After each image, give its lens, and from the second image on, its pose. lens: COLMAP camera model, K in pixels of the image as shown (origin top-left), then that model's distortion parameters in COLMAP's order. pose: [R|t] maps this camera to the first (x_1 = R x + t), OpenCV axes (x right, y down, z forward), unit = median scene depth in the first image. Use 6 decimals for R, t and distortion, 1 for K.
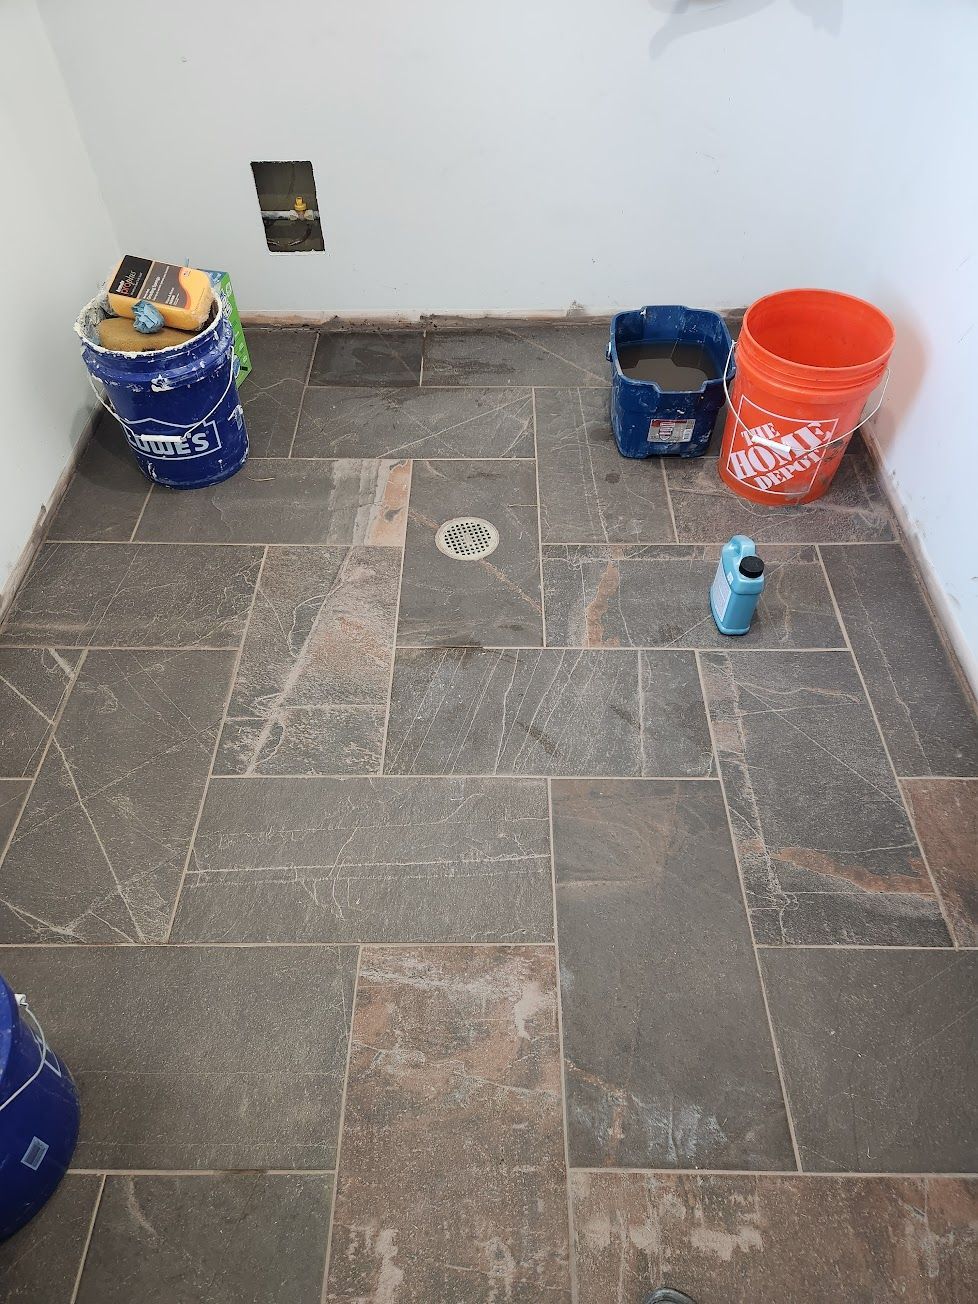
lens RADIAL K [[892.6, 0, 482.5], [0, 892.6, 653.4], [0, 0, 1]] dist [0.075951, -0.074741]
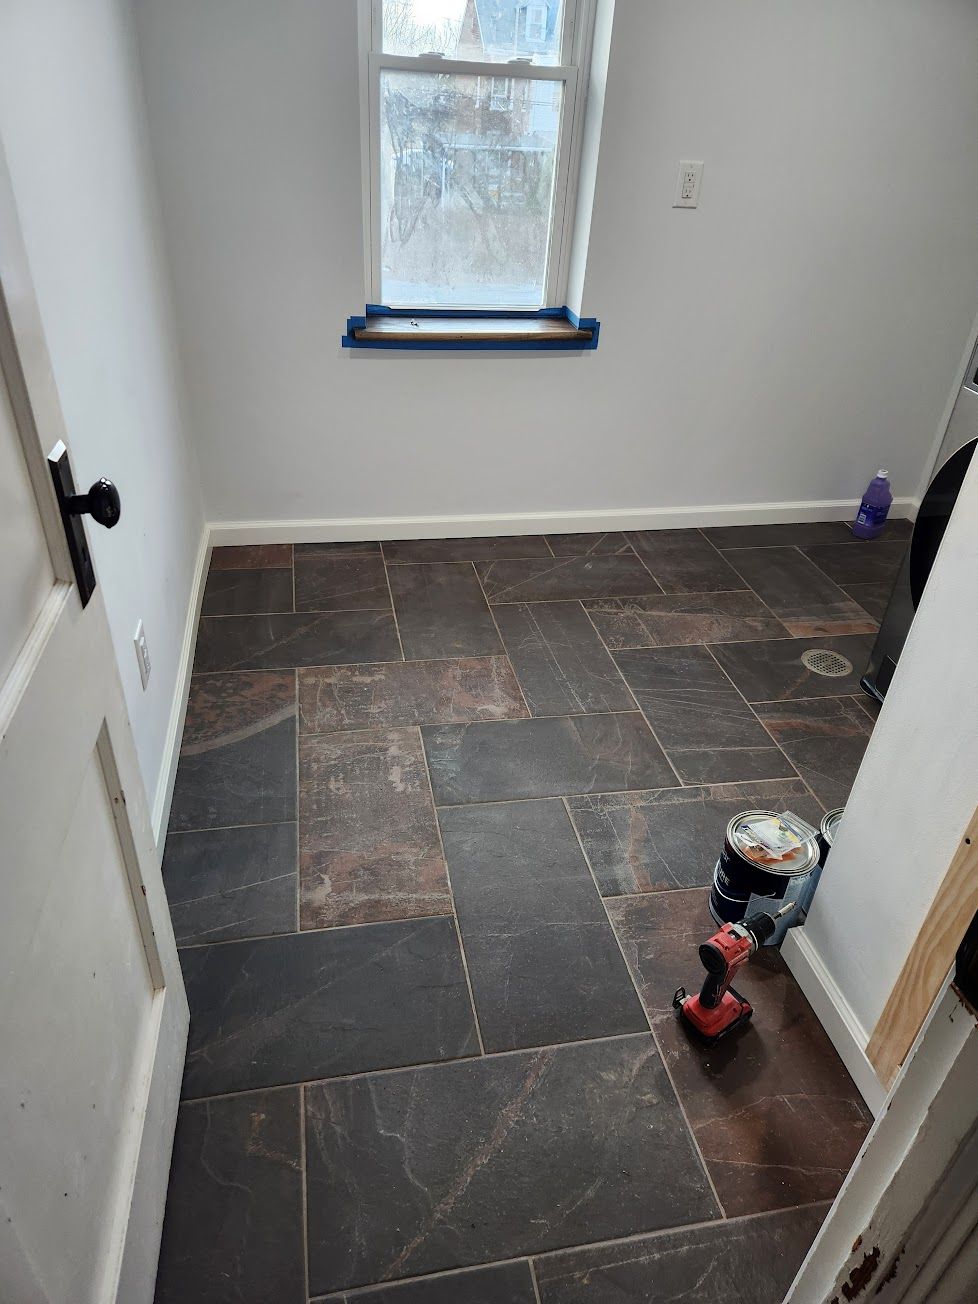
lens RADIAL K [[882.6, 0, 483.6], [0, 882.6, 649.1], [0, 0, 1]] dist [0.069989, -0.062237]
pose [[0.189374, 0.539094, -0.820680, 1.066005], [-0.770737, 0.599451, 0.215922, -0.038215], [0.608360, 0.591638, 0.529020, -0.022383]]
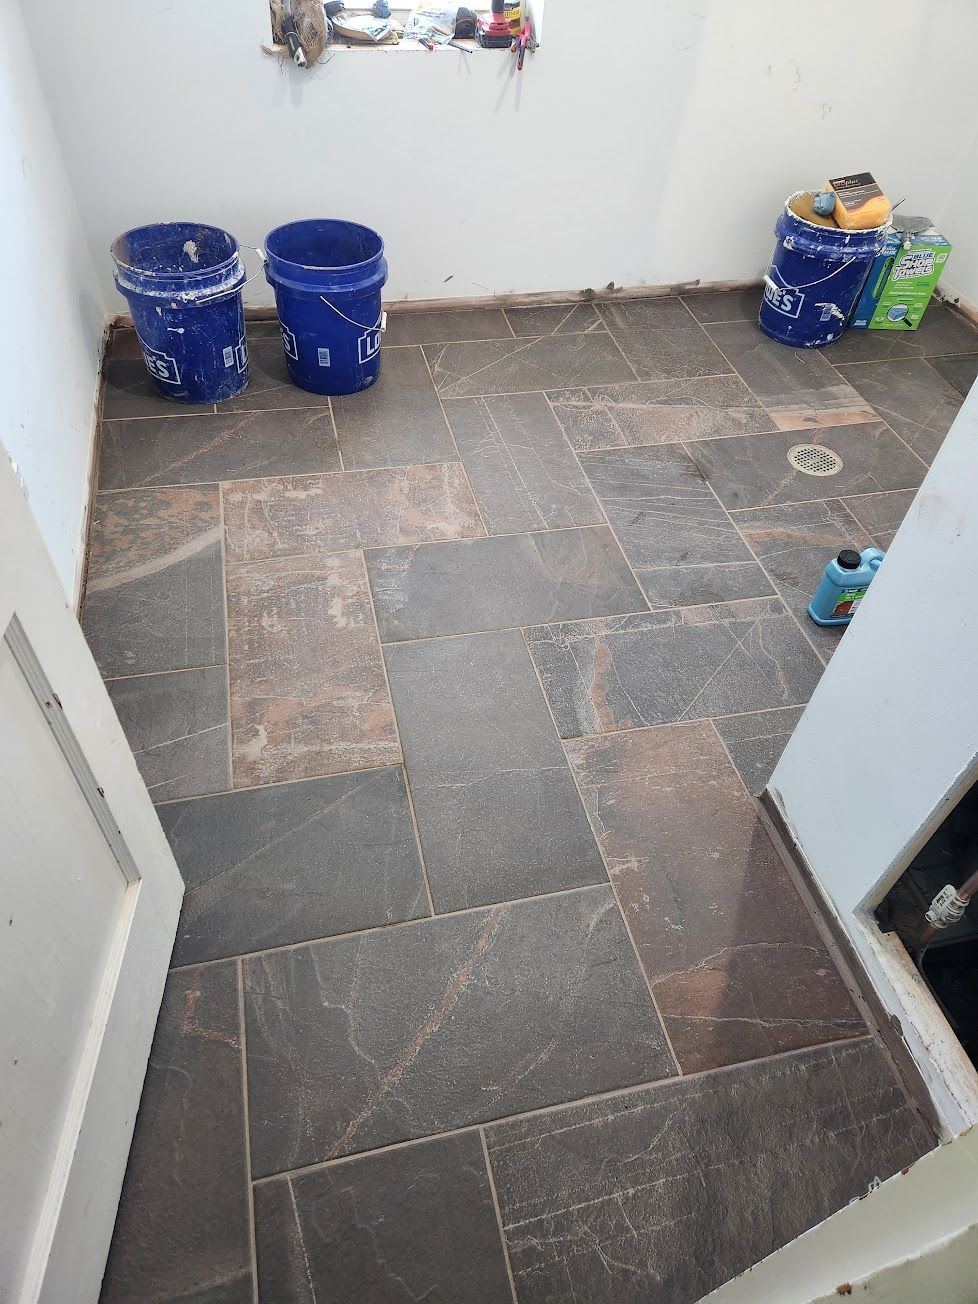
lens RADIAL K [[868.6, 0, 489.0], [0, 868.6, 652.0], [0, 0, 1]] dist [0.089102, -0.093008]
pose [[0.230032, 0.724393, -0.649877, 0.926994], [-0.766153, 0.546565, 0.338047, -0.058534], [0.600079, 0.420144, 0.680724, 0.049132]]
